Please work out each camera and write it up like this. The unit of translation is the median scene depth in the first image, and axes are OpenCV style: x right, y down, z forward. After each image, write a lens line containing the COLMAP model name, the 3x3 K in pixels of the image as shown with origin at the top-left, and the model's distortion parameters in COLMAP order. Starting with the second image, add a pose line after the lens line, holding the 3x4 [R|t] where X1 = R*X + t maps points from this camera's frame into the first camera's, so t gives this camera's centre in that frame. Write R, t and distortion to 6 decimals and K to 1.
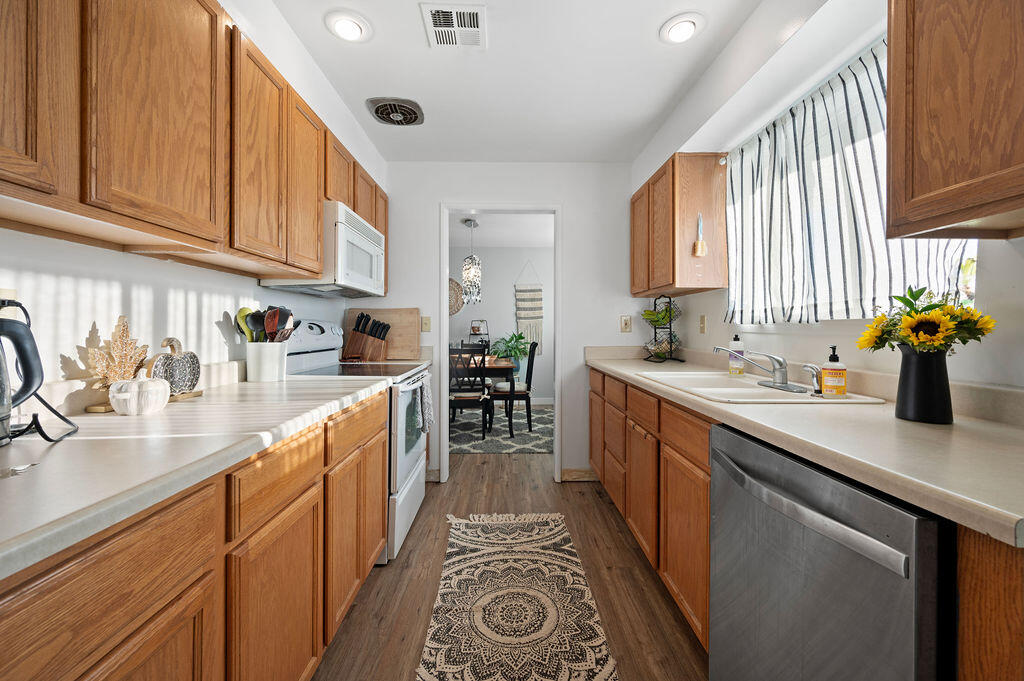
lens RADIAL K [[407.4, 0, 513.1], [0, 407.4, 326.9], [0, 0, 1]] dist [-0.002368, -0.000138]
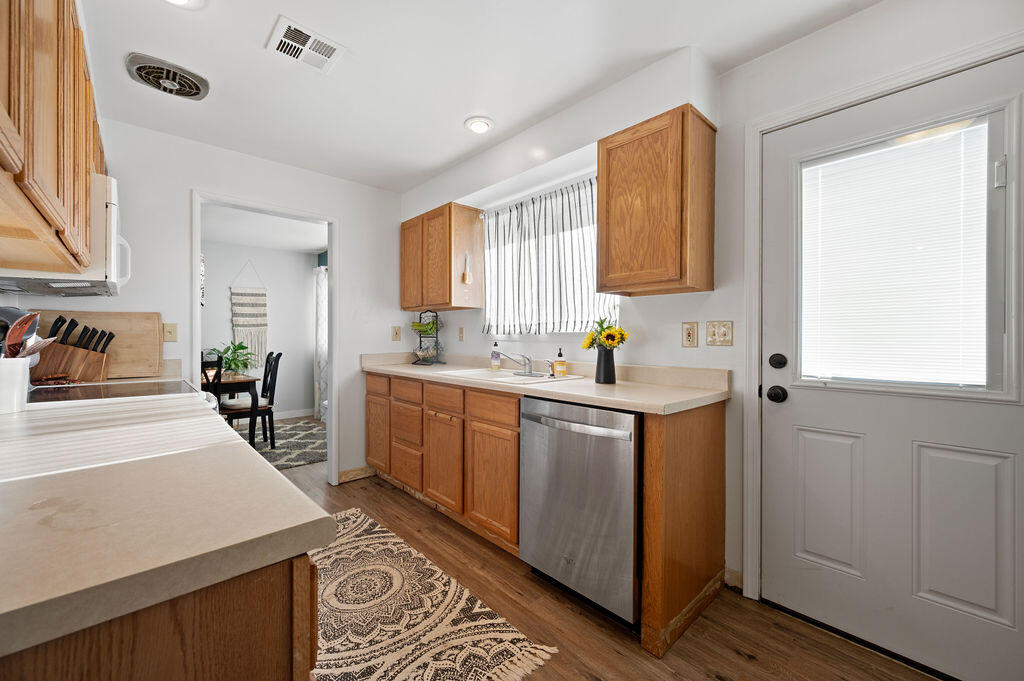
lens RADIAL K [[403.9, 0, 511.7], [0, 403.9, 338.3], [0, 0, 1]] dist [-0.000841, 0.000124]
pose [[0.745735, -0.002530, 0.666238, -0.360755], [-0.002441, 0.999976, 0.006530, -0.003182], [-0.666238, -0.006495, 0.745711, -0.099616]]
